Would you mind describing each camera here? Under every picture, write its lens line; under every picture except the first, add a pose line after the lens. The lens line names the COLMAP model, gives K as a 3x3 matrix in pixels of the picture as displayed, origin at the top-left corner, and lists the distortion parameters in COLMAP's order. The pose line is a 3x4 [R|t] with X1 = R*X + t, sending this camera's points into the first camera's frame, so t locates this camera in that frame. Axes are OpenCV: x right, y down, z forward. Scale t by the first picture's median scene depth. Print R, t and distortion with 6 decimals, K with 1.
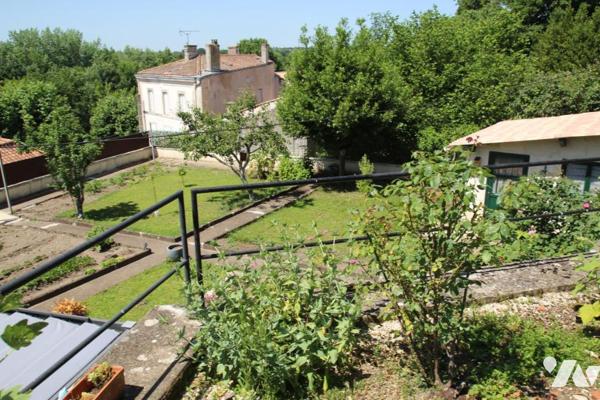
lens RADIAL K [[481.3, 0, 304.0], [0, 481.3, 206.6], [0, 0, 1]] dist [-0.133780, 0.120272]
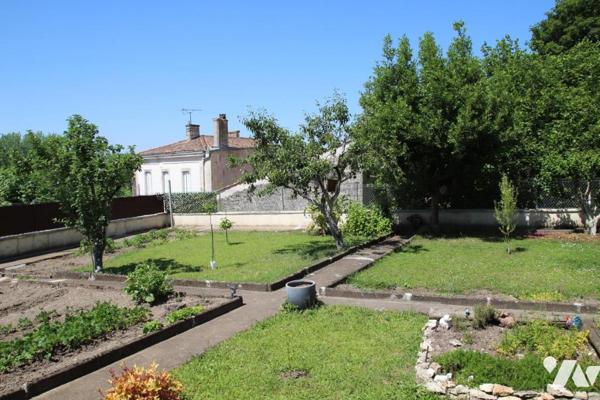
lens RADIAL K [[481.3, 0, 304.0], [0, 481.3, 206.6], [0, 0, 1]] dist [-0.133780, 0.120272]
pose [[0.998045, -0.027183, 0.056282, -0.189242], [0.039149, 0.973830, -0.223879, 0.079356], [-0.048723, 0.225645, 0.972990, 0.273017]]
